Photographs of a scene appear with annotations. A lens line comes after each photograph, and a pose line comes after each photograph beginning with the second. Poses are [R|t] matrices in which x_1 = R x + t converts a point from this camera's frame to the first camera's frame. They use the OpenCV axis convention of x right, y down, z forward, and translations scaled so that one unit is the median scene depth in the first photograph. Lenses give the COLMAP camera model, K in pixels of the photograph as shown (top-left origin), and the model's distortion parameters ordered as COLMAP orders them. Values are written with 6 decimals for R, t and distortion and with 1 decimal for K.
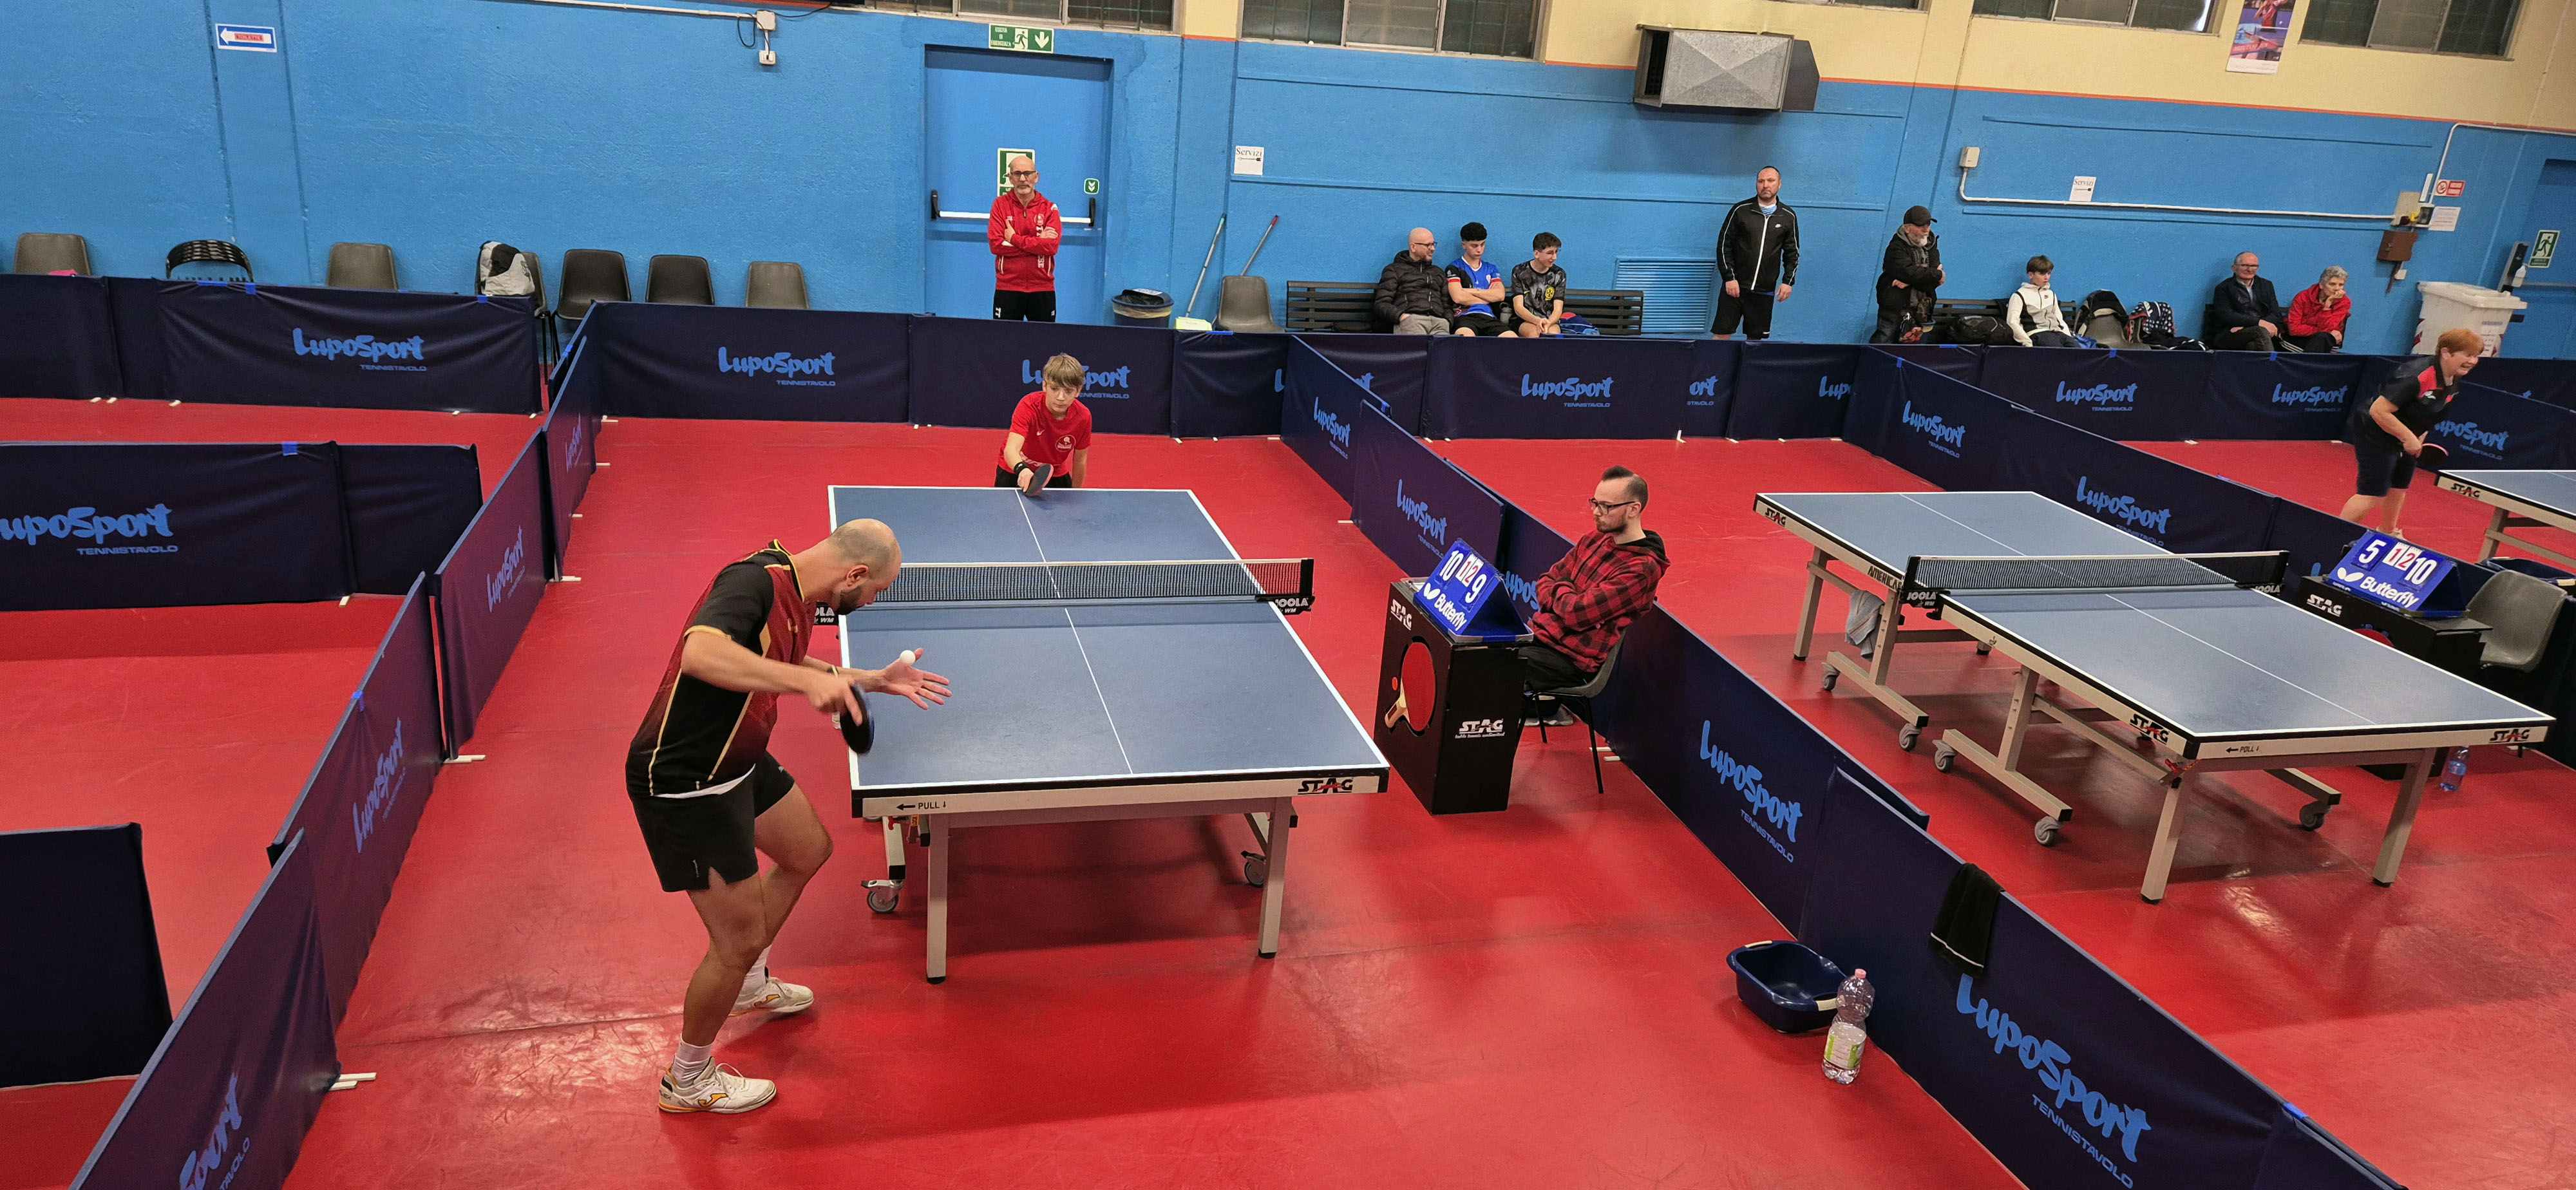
lens RADIAL K [[1715.6, 0, 1278.4], [0, 1715.6, 595.7], [0, 0, 1]] dist [0.063559, -0.041310]
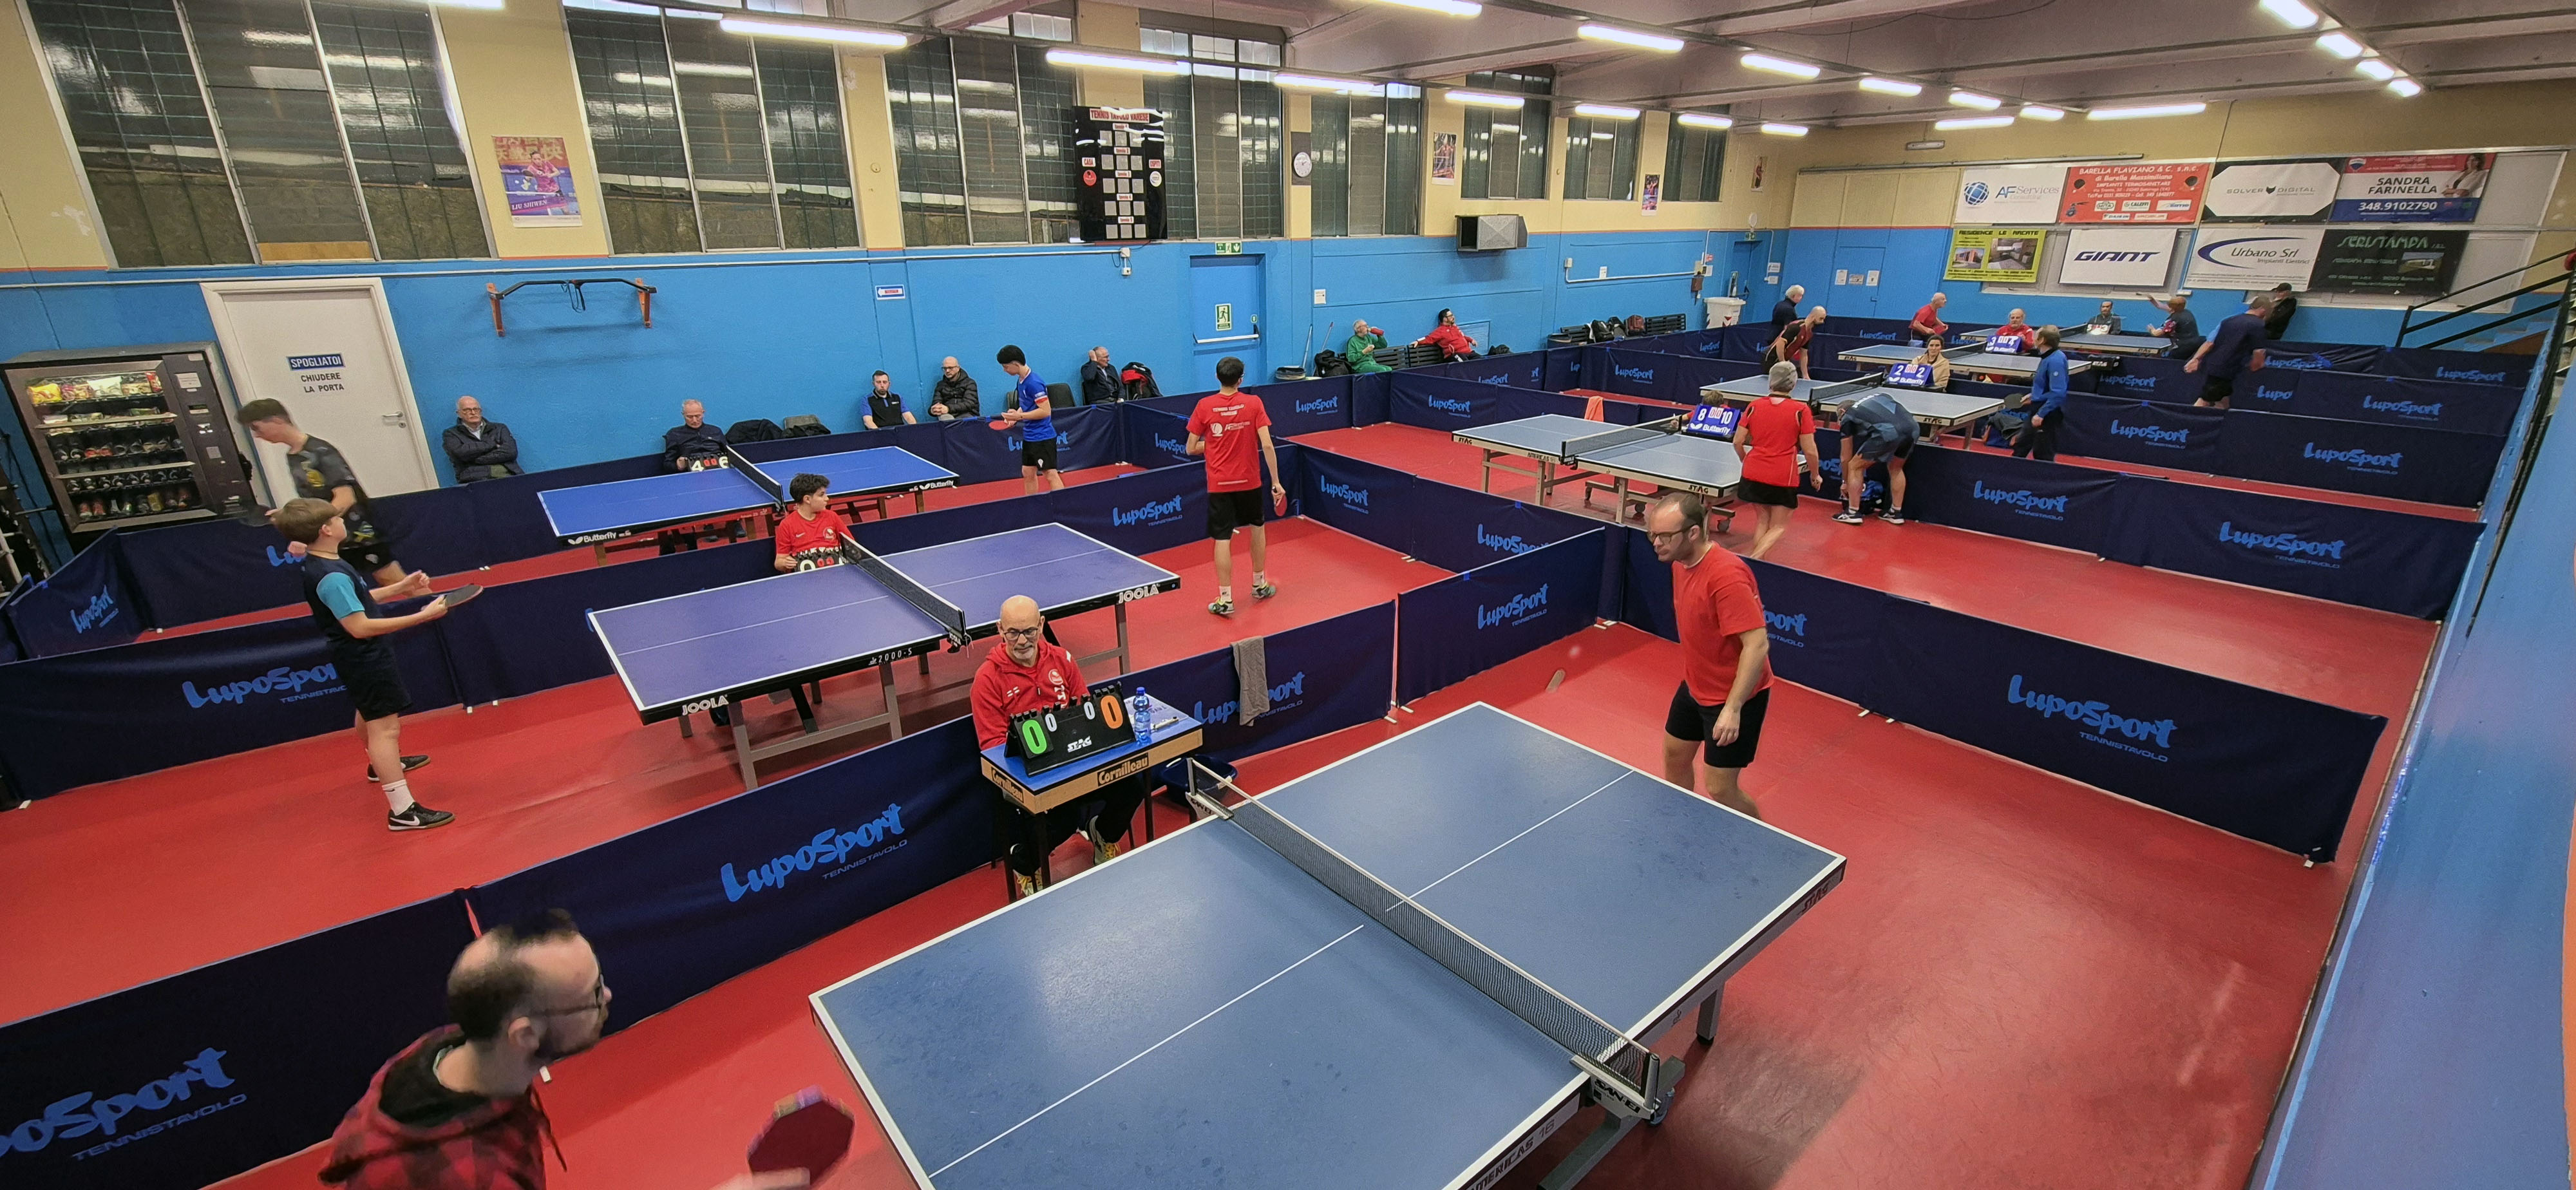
lens RADIAL K [[1056.1, 0, 1290.4], [0, 1056.1, 586.0], [0, 0, 1]] dist [0.000728, 0.000649]
pose [[0.904234, -0.219125, 0.366531, -0.607771], [0.217597, 0.974952, 0.046049, 0.014417], [-0.367440, 0.038117, 0.929266, -0.133774]]
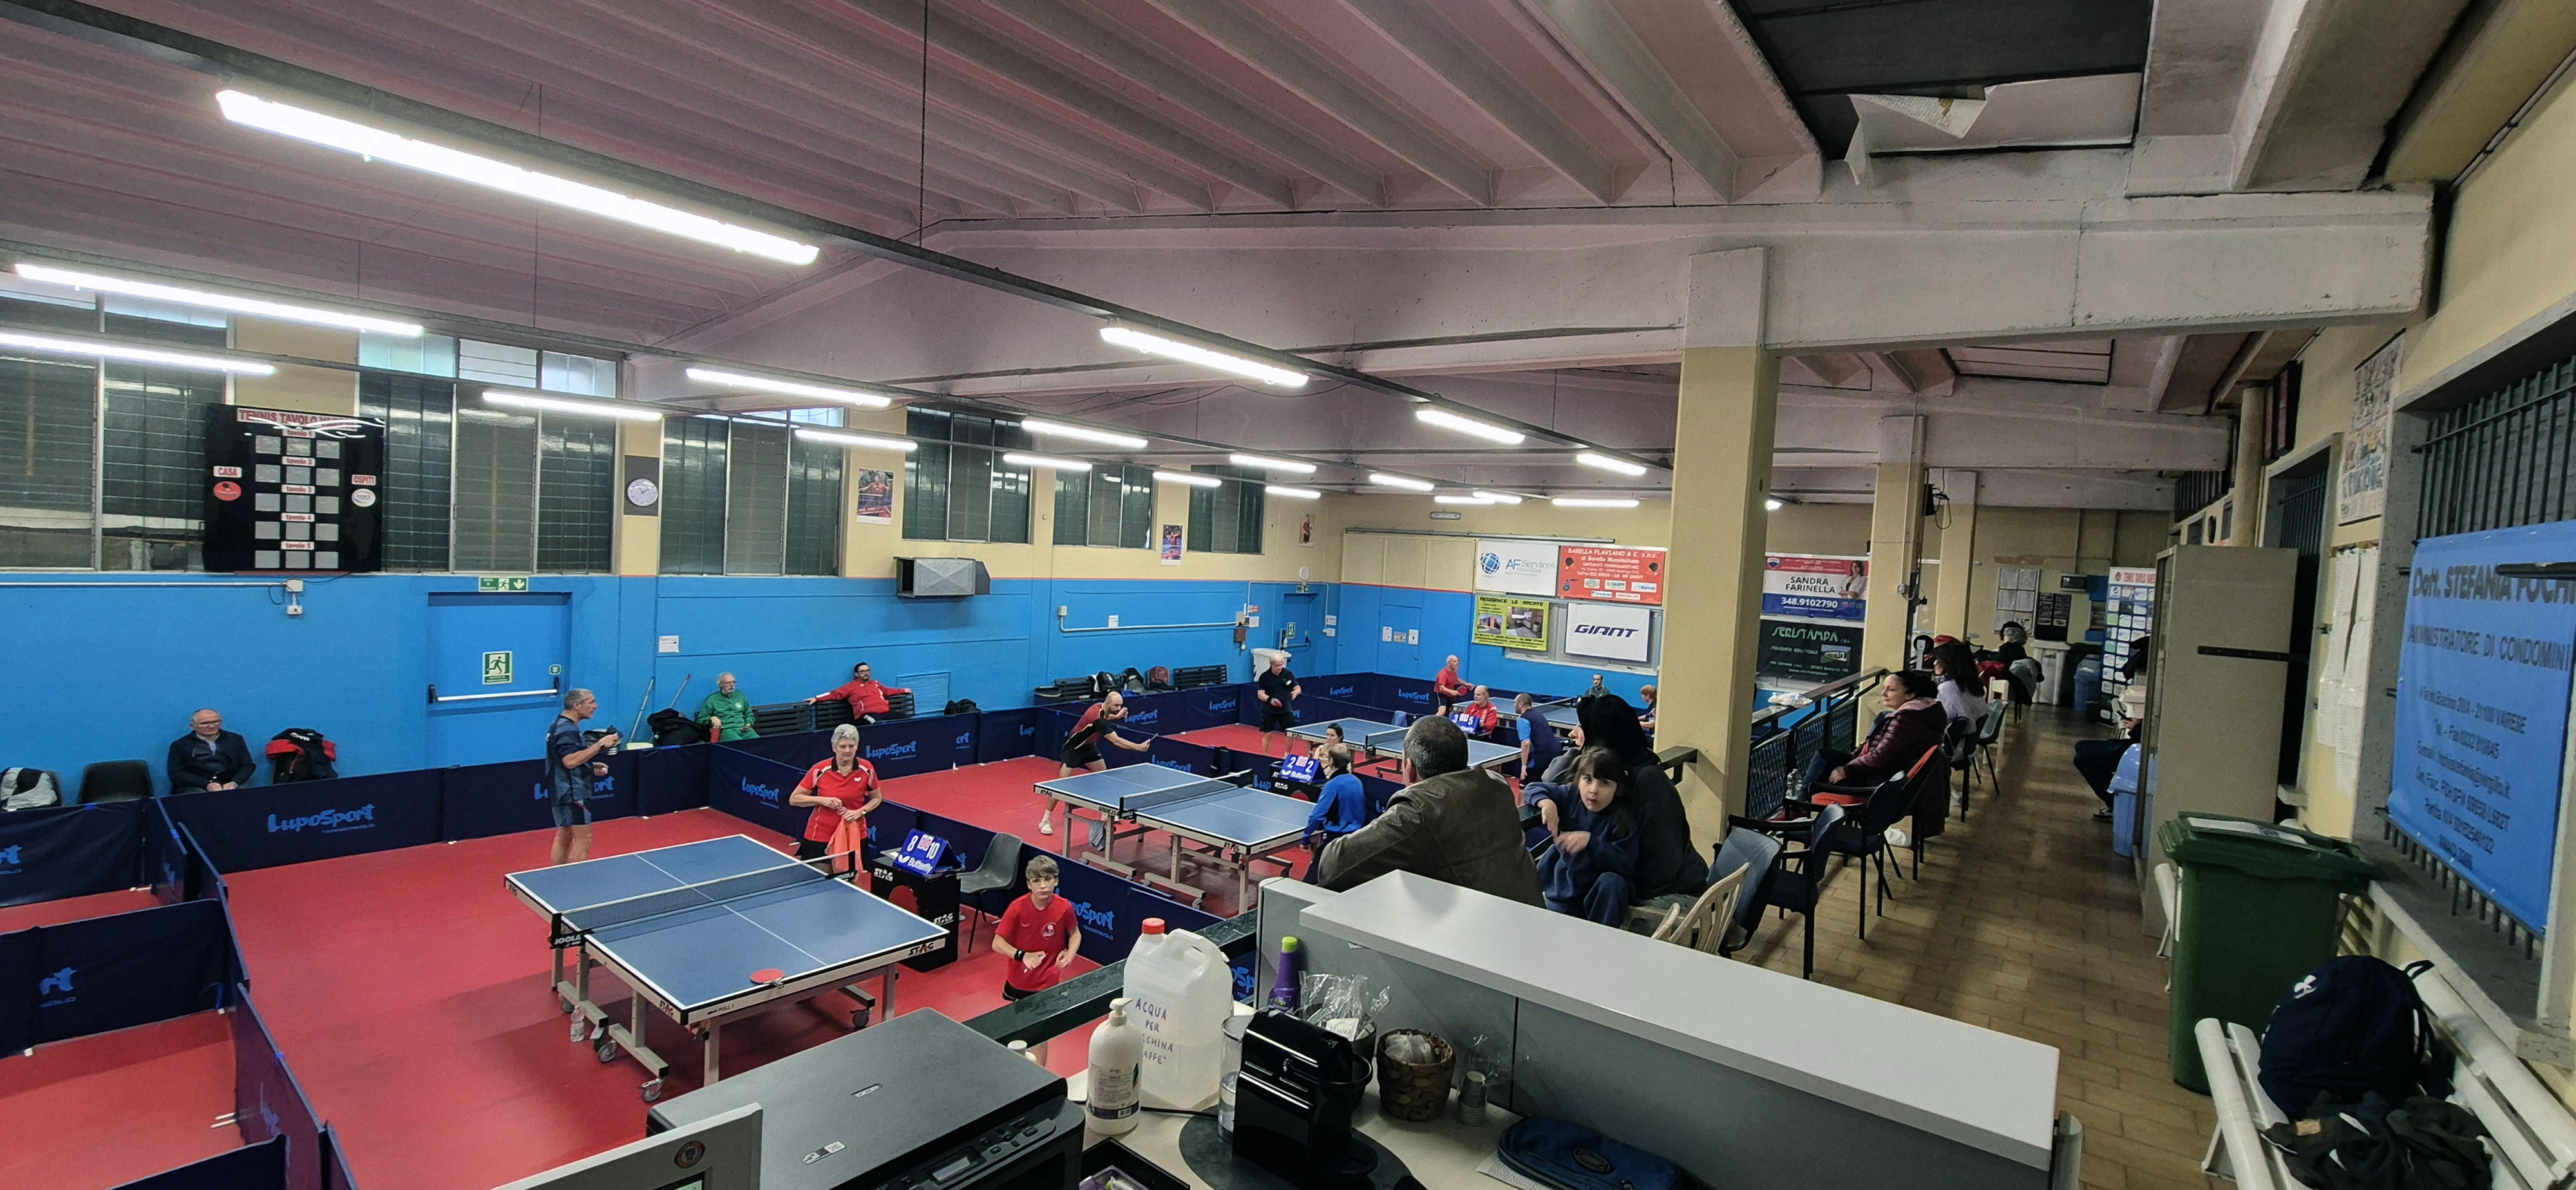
lens RADIAL K [[1056.1, 0, 1297.3], [0, 1056.1, 585.7], [0, 0, 1]] dist [0.000728, 0.000649]
pose [[0.798732, -0.059580, 0.598730, -0.146931], [0.210777, 0.959737, -0.185682, 0.010092], [-0.563560, 0.274508, 0.779131, -0.156693]]
